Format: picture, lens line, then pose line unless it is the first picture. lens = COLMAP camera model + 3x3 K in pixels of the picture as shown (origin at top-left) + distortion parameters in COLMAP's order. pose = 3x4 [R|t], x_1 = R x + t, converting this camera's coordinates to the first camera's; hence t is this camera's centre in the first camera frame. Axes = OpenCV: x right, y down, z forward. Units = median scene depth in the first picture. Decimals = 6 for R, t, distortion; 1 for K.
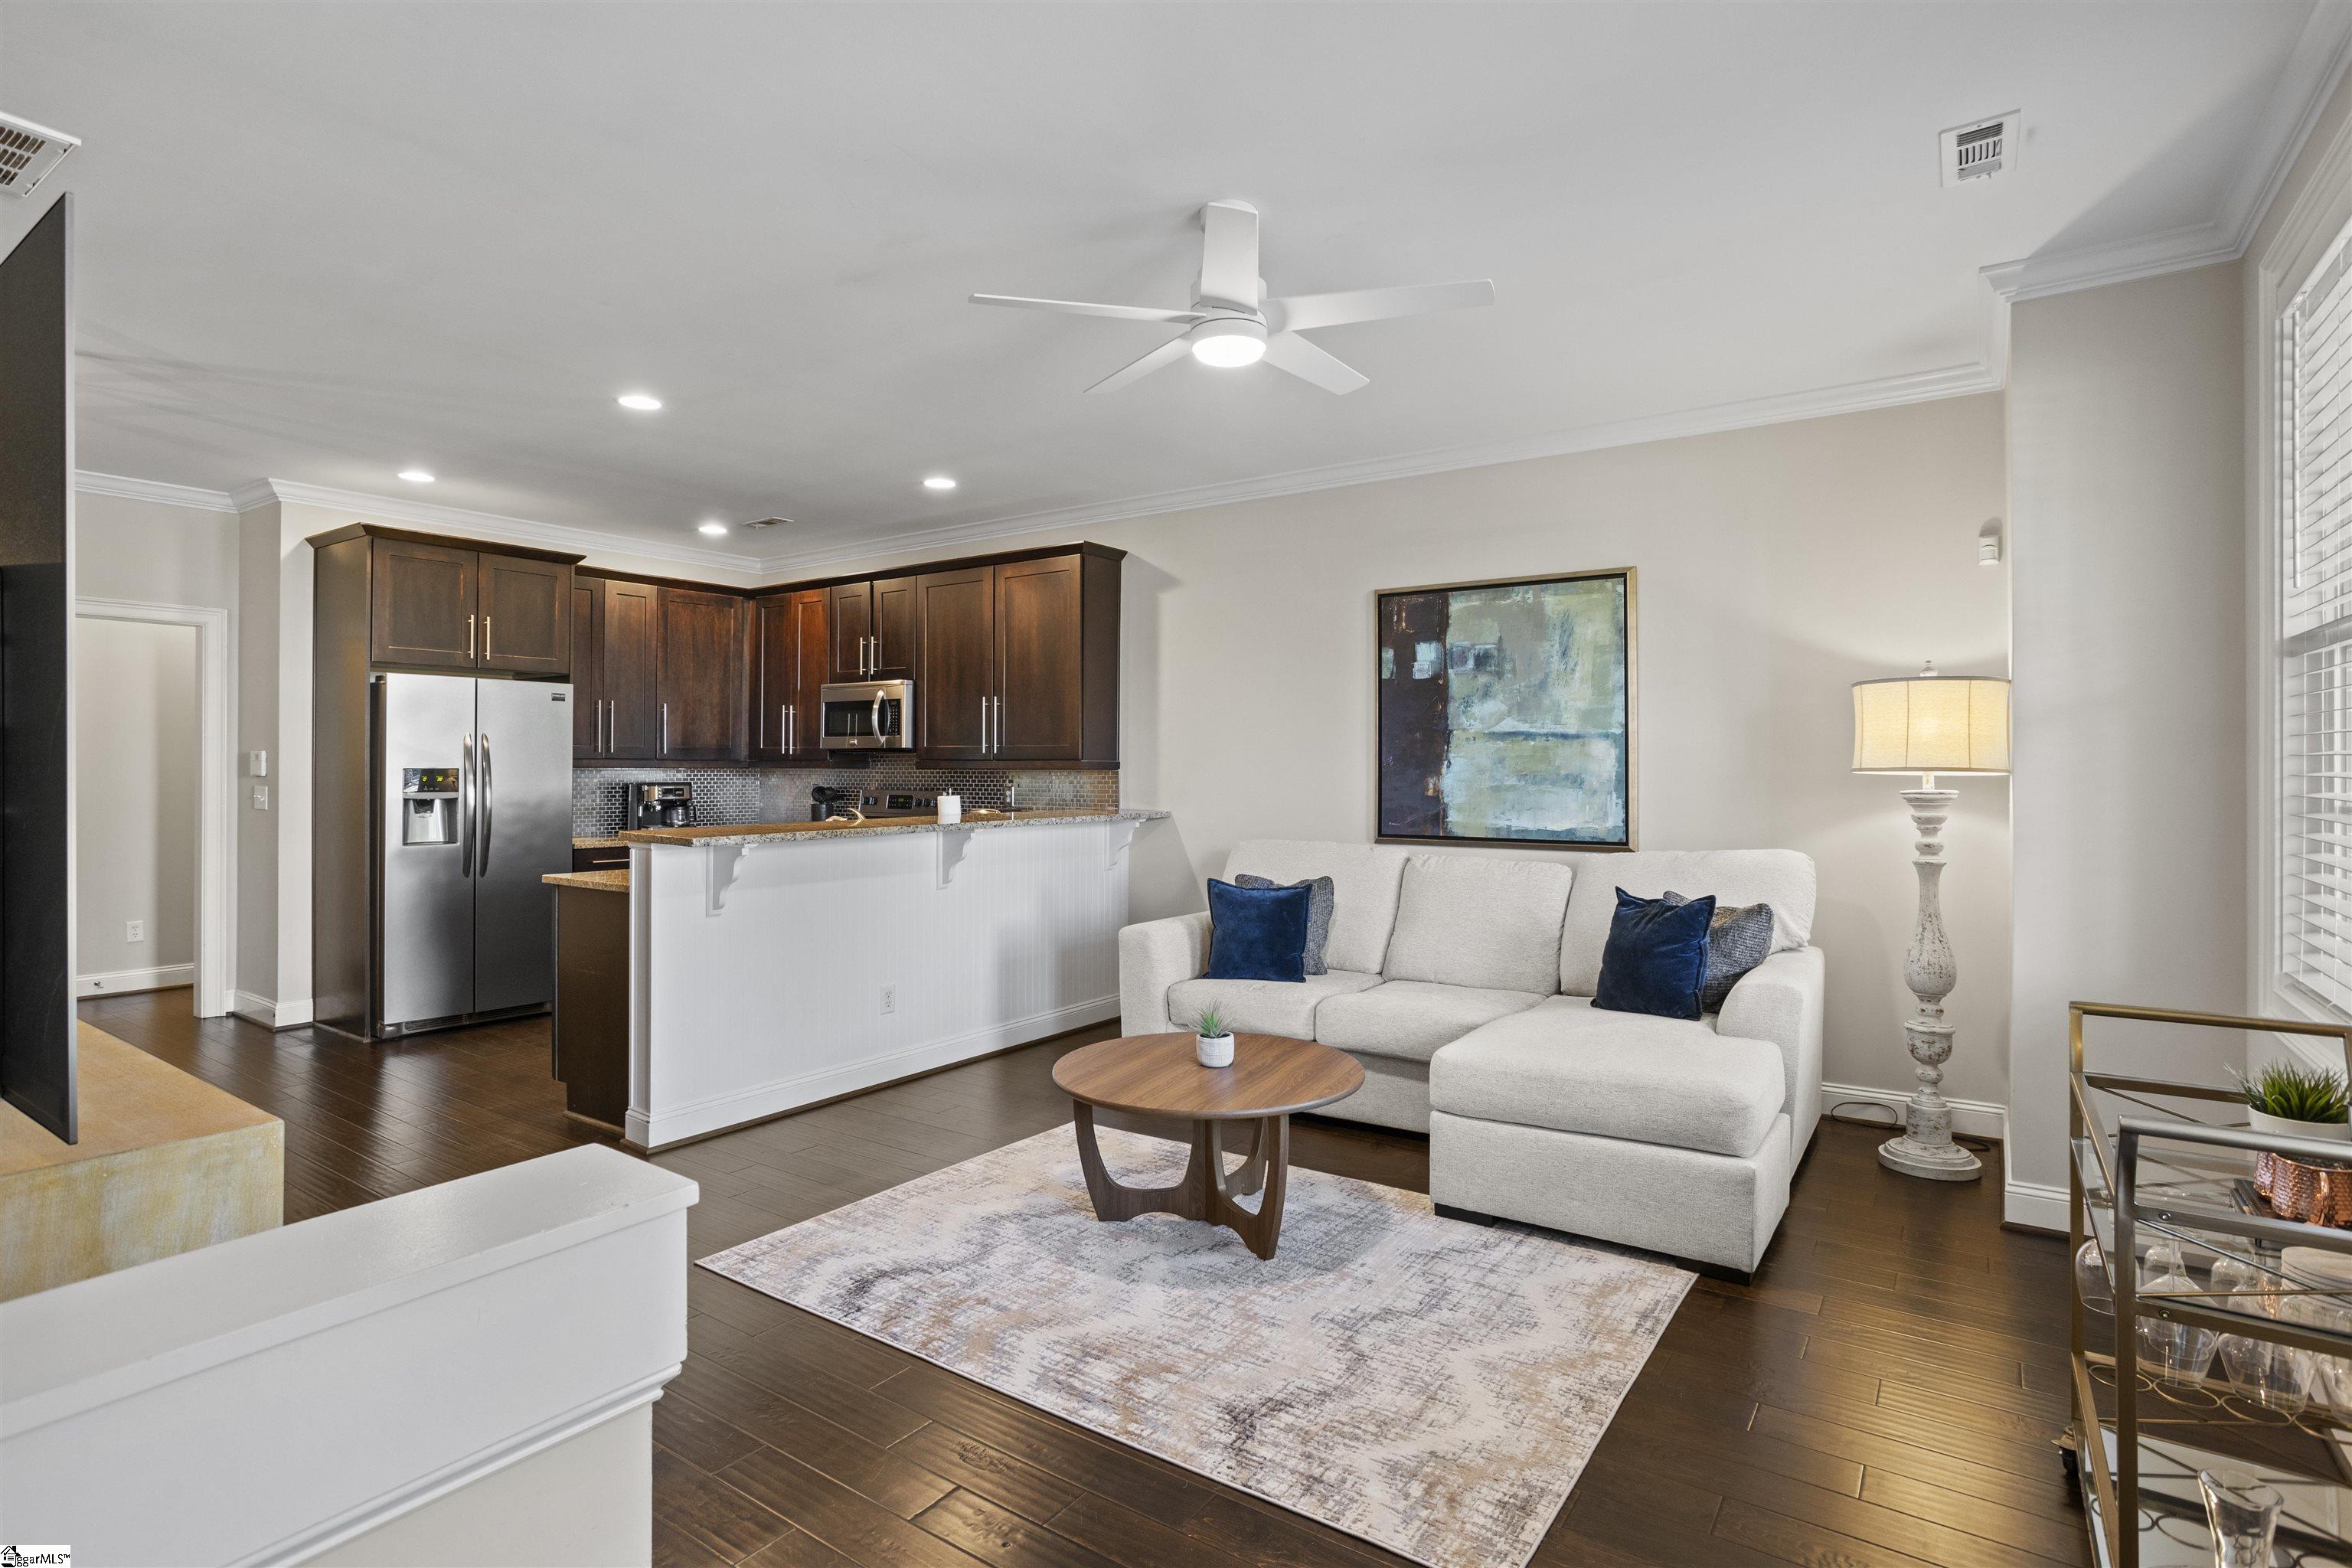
lens RADIAL K [[1179.9, 0, 1156.8], [0, 1179.9, 764.9], [0, 0, 1]] dist [0.001137, 0.003664]
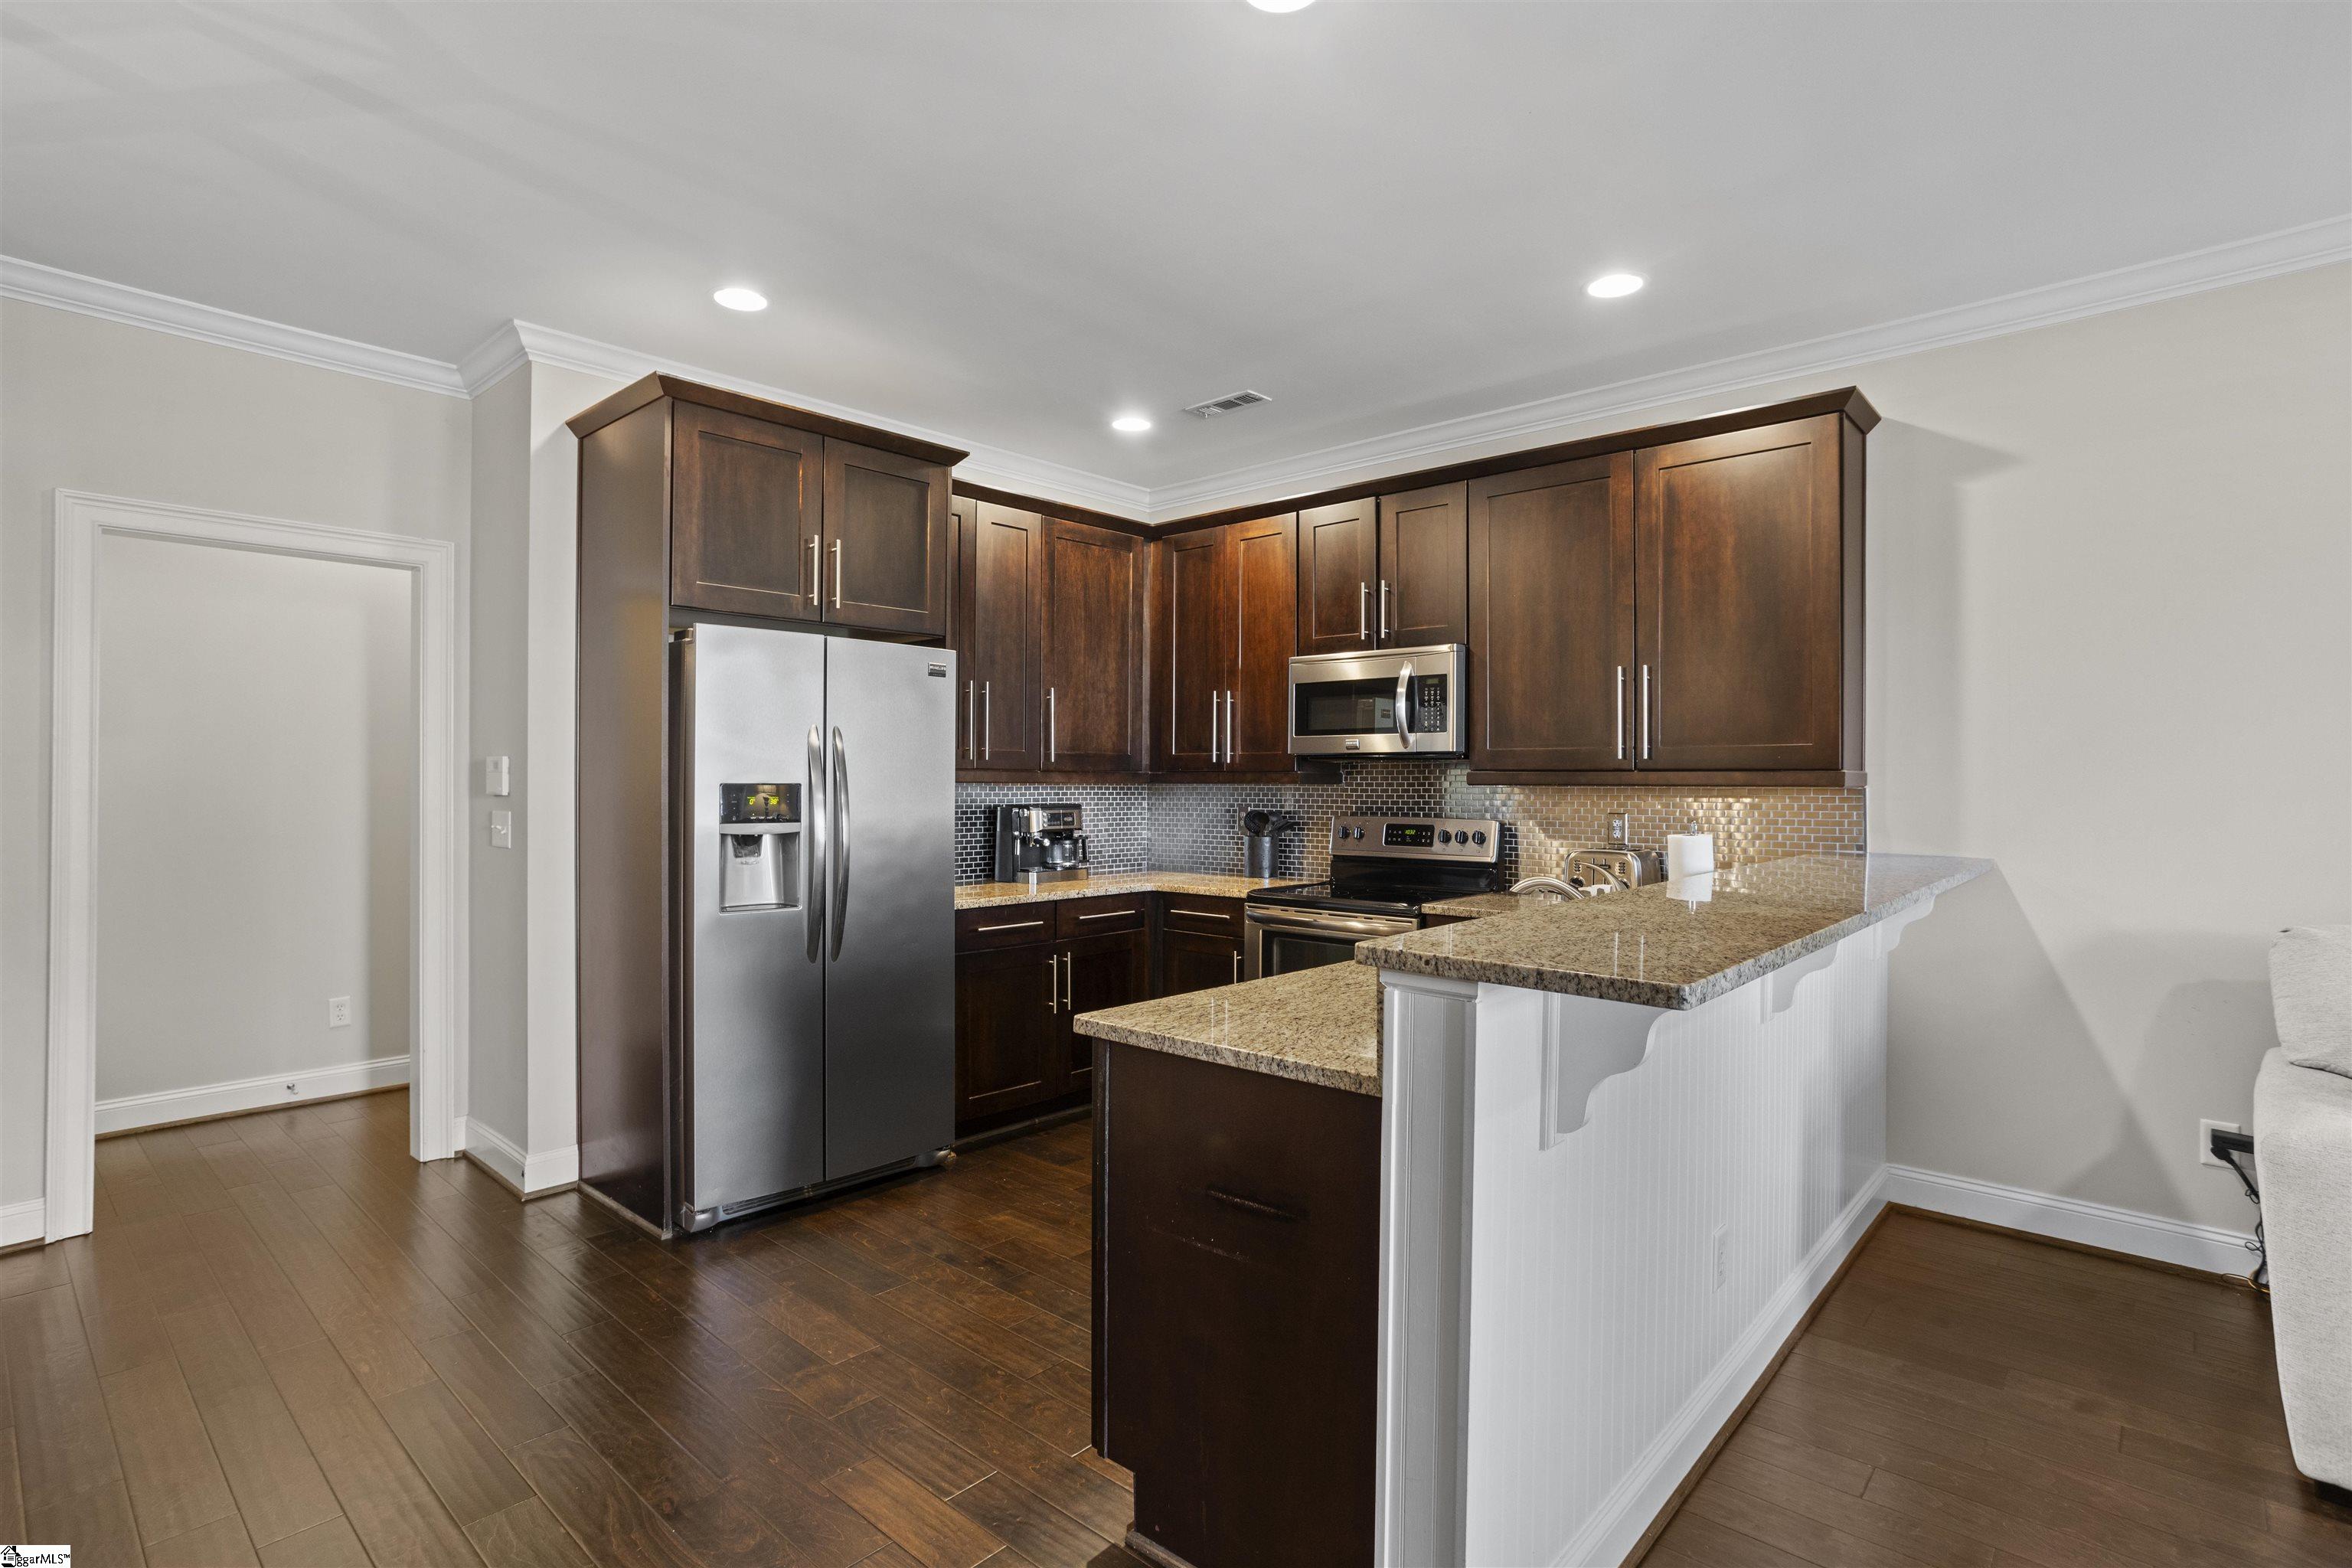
lens RADIAL K [[1138.7, 0, 1183.3], [0, 1138.7, 787.2], [0, 0, 1]] dist [-0.012048, 0.000357]
pose [[0.994706, 0.002446, -0.102729, -0.324308], [-0.001821, 0.999979, 0.006171, 0.000753], [0.102742, -0.005951, 0.994690, 0.423069]]
